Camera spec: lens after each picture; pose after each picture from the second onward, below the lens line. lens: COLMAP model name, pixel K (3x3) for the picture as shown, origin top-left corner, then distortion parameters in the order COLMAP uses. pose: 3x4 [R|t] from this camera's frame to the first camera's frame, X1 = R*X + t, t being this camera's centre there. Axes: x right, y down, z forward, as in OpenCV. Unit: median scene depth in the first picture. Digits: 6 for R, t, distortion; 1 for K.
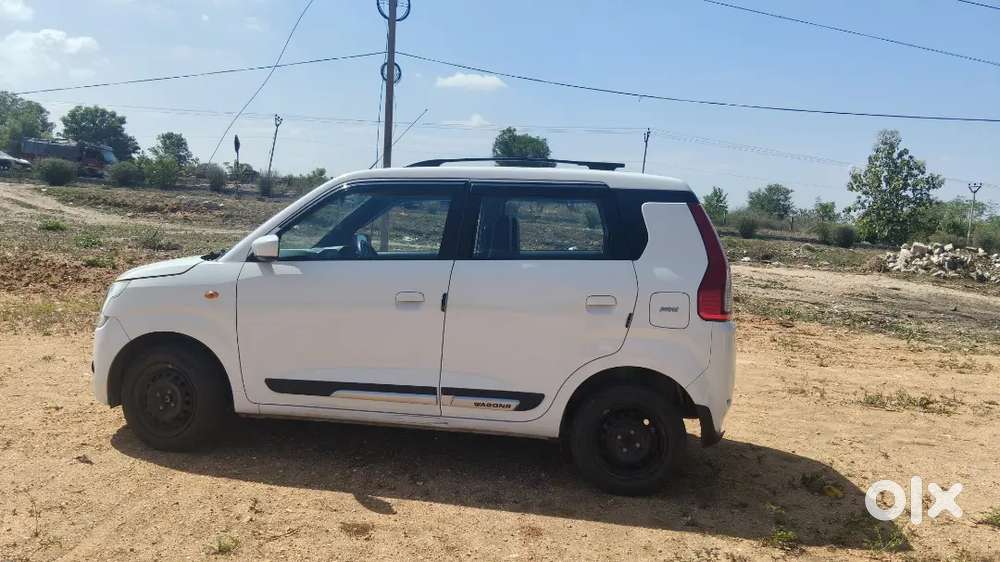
lens RADIAL K [[819.2, 0, 500.0], [0, 819.2, 281.0], [0, 0, 1]] dist [0.117425, -0.219458]
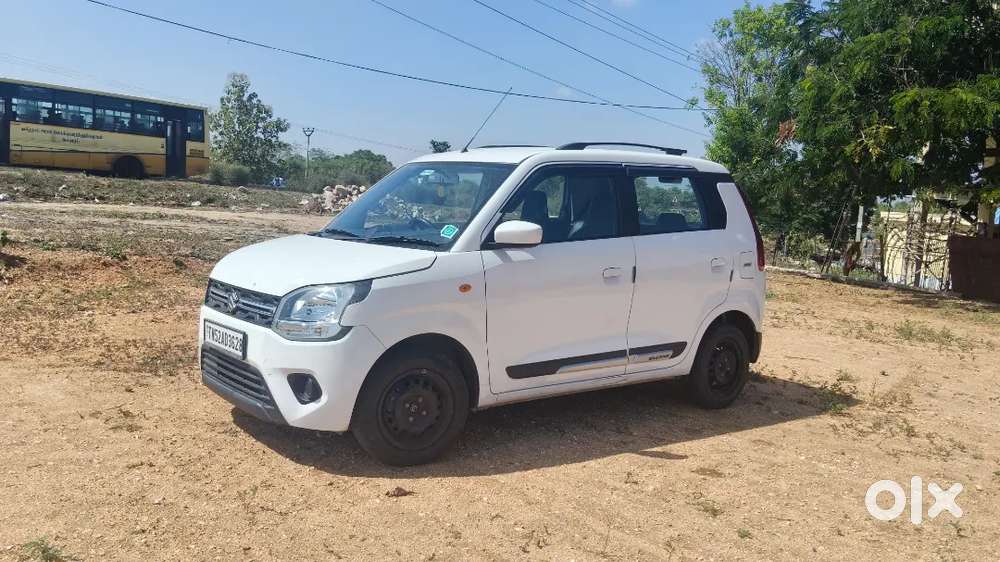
lens RADIAL K [[819.2, 0, 500.0], [0, 819.2, 281.0], [0, 0, 1]] dist [0.117425, -0.219458]
pose [[0.705453, -0.094365, 0.702447, -0.155893], [0.040846, 0.994863, 0.092626, -0.012094], [-0.707579, -0.036651, 0.705684, 0.051597]]
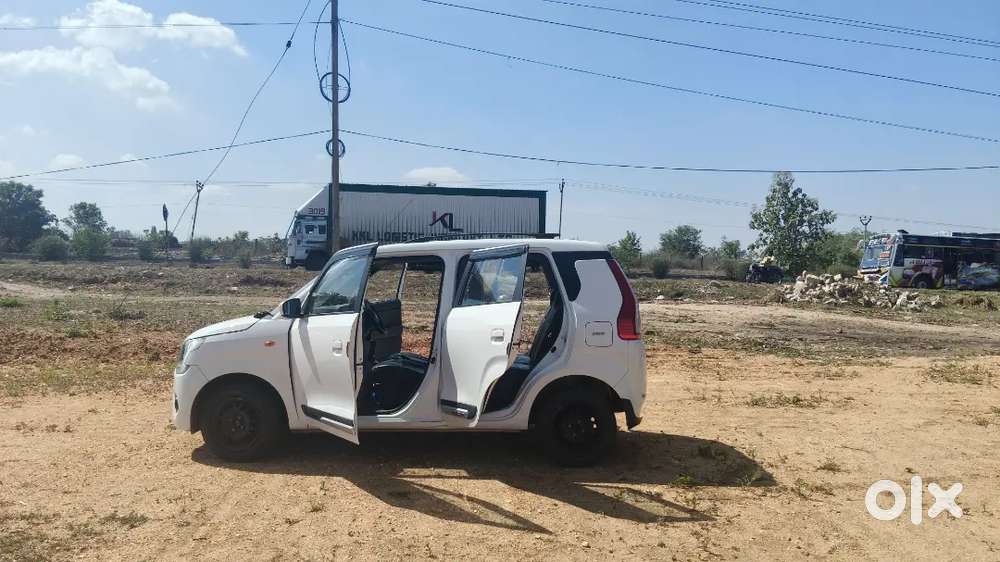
lens RADIAL K [[819.2, 0, 500.0], [0, 819.2, 281.0], [0, 0, 1]] dist [0.117425, -0.219458]
pose [[0.994082, -0.053353, 0.094628, -0.014954], [0.059040, 0.996548, -0.058359, 0.002529], [-0.091188, 0.063600, 0.993801, -0.064401]]
